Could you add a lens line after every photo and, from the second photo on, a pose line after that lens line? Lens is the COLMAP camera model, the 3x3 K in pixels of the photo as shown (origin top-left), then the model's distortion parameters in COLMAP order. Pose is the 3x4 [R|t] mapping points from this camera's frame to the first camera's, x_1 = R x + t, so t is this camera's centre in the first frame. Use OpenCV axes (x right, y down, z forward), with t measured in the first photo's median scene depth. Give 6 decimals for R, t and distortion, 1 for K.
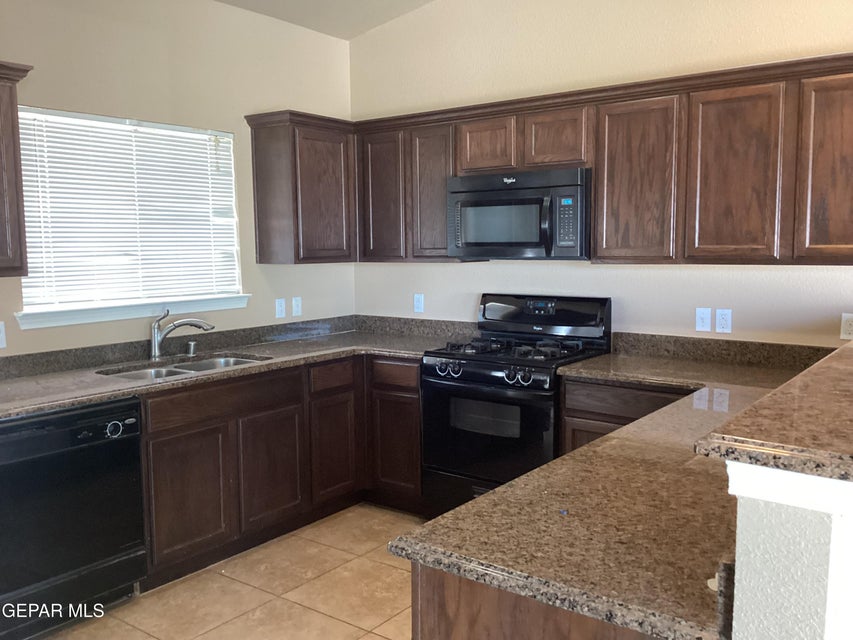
lens RADIAL K [[773.2, 0, 422.5], [0, 773.2, 324.7], [0, 0, 1]] dist [0.091110, -0.154294]
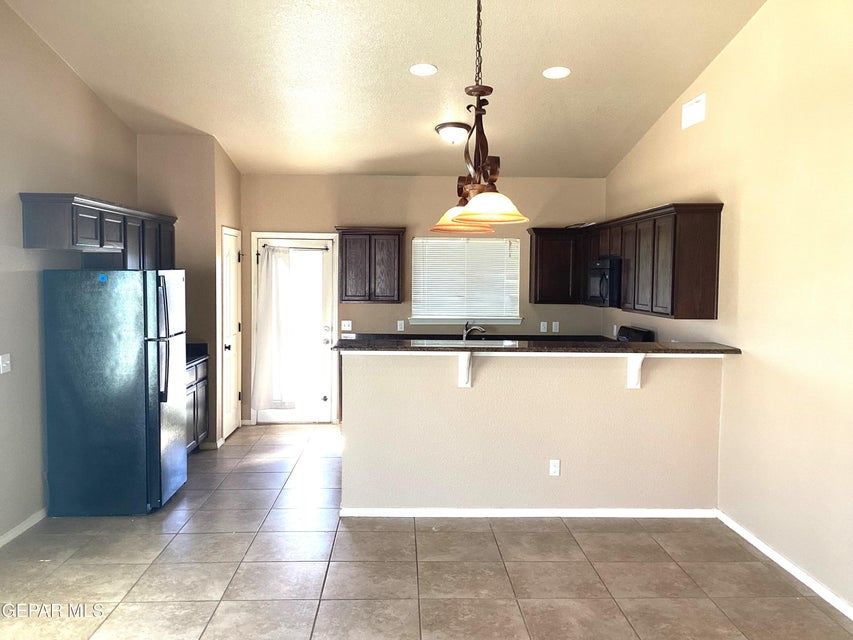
lens RADIAL K [[773.2, 0, 422.5], [0, 773.2, 324.7], [0, 0, 1]] dist [0.091110, -0.154294]
pose [[0.628432, 0.065800, -0.775077, 1.351283], [-0.102355, 0.994747, 0.001460, -0.000489], [0.771101, 0.078415, 0.631866, -0.516555]]
